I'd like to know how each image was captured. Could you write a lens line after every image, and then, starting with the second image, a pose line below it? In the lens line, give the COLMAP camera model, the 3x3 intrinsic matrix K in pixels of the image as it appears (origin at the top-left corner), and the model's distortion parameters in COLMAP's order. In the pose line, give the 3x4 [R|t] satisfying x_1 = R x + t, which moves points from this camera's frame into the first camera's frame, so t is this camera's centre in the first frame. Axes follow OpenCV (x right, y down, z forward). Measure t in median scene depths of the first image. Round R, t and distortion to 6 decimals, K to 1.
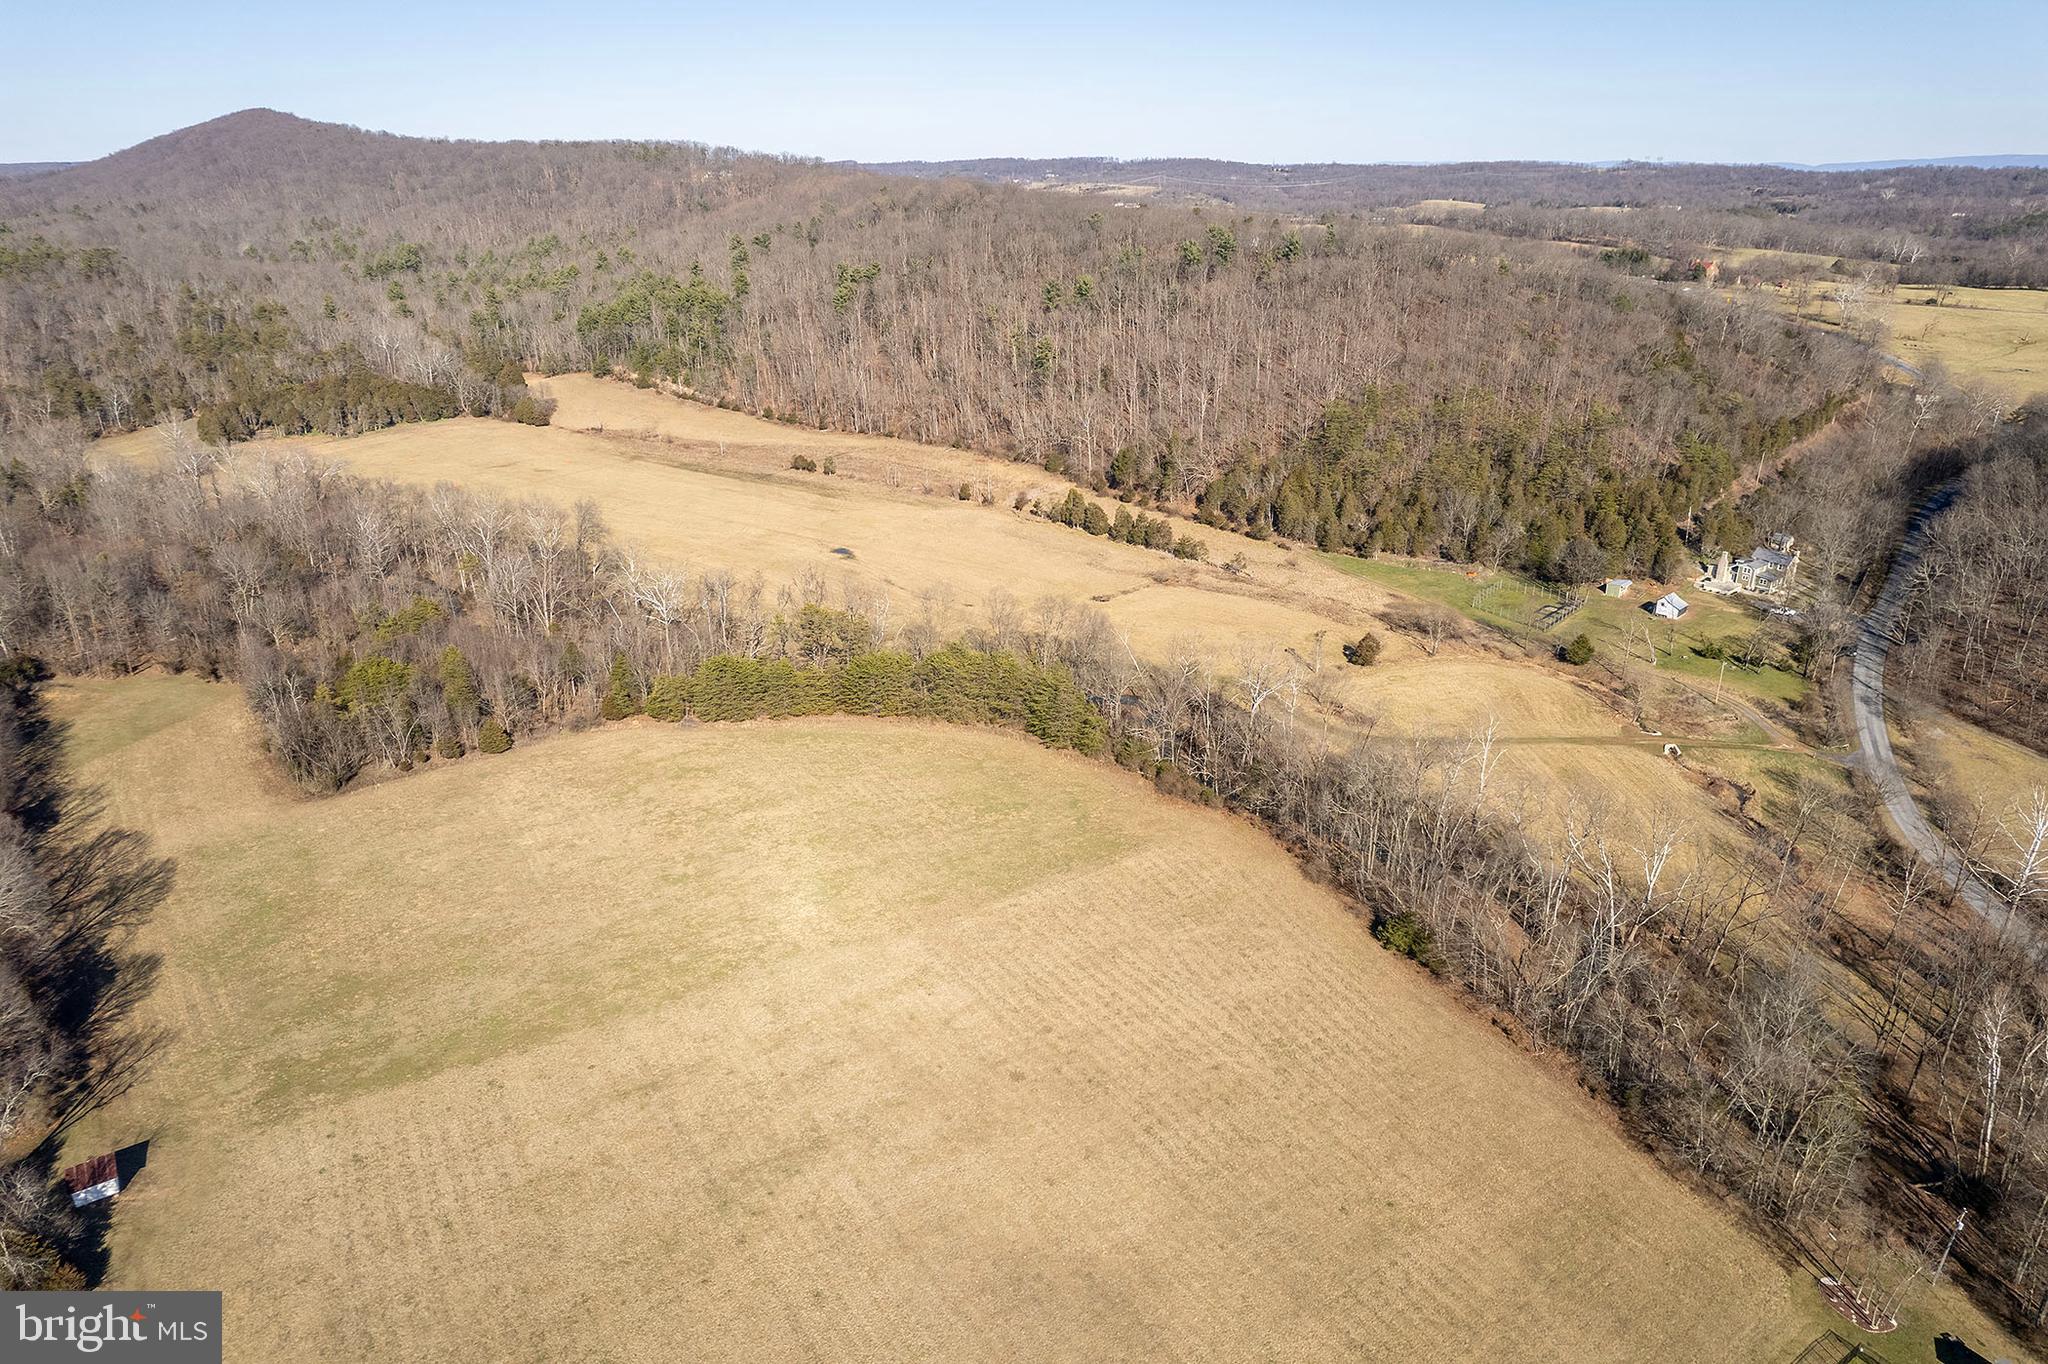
lens RADIAL K [[1318.1, 0, 1011.3], [0, 1318.1, 682.2], [0, 0, 1]] dist [-0.079822, 0.074221]
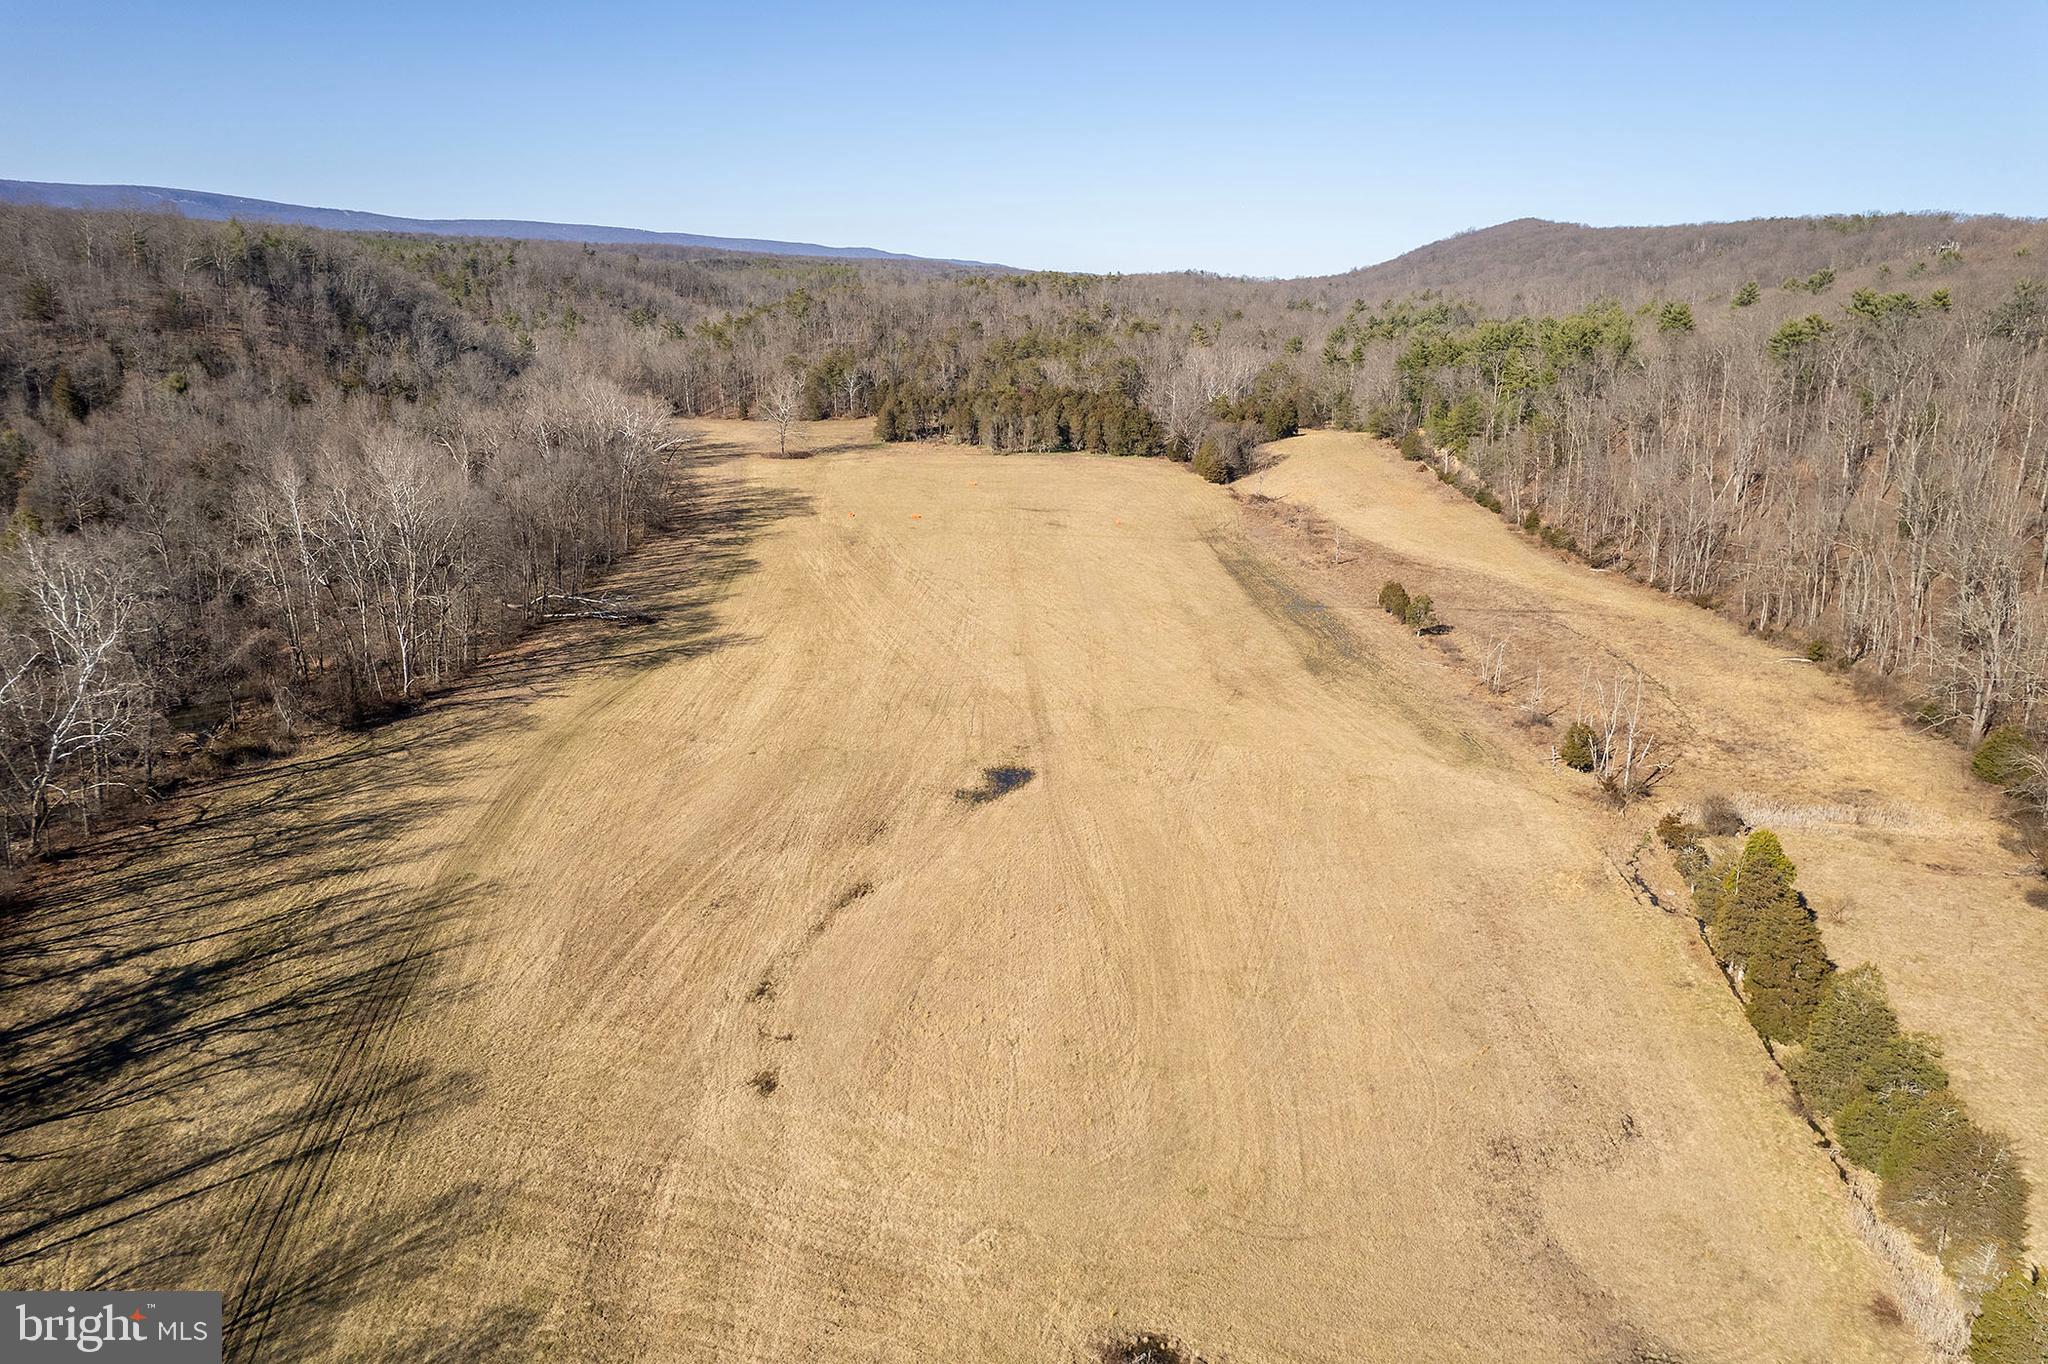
lens RADIAL K [[1318.1, 0, 1011.3], [0, 1318.1, 682.2], [0, 0, 1]] dist [-0.079822, 0.074221]
pose [[0.593068, 0.252389, -0.764572, 0.177712], [-0.333298, 0.941374, 0.052217, -0.165335], [0.732928, 0.223862, 0.642419, 0.845039]]
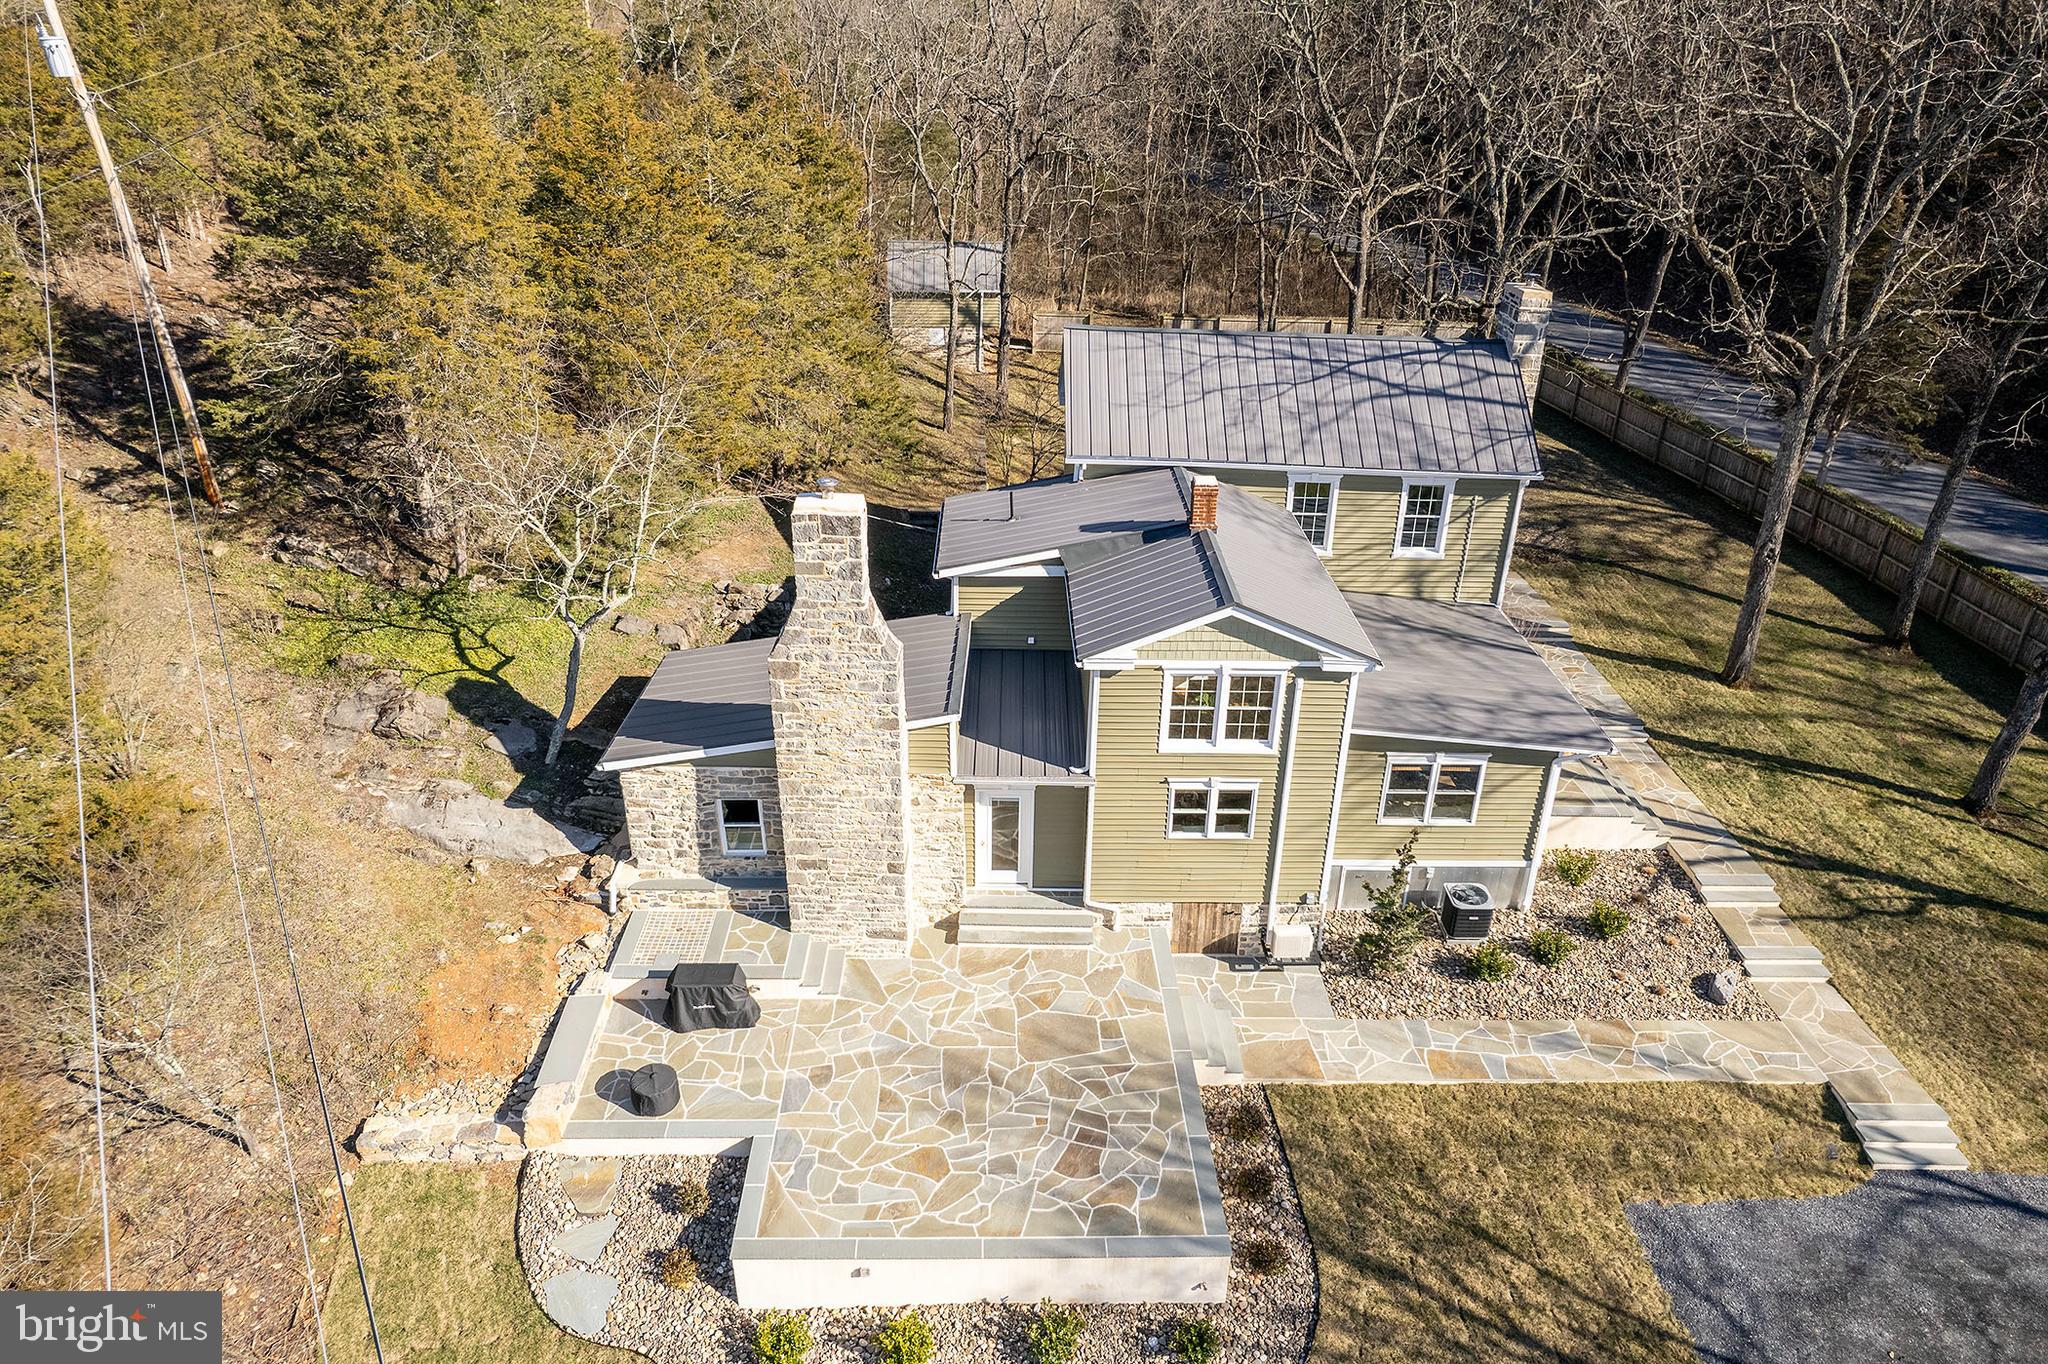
lens RADIAL K [[1318.1, 0, 1011.3], [0, 1318.1, 682.2], [0, 0, 1]] dist [-0.079822, 0.074221]
pose [[0.612395, -0.344156, 0.711708, 0.500691], [0.290271, 0.935274, 0.202498, -0.099468], [-0.735333, 0.082580, 0.672656, 0.932199]]
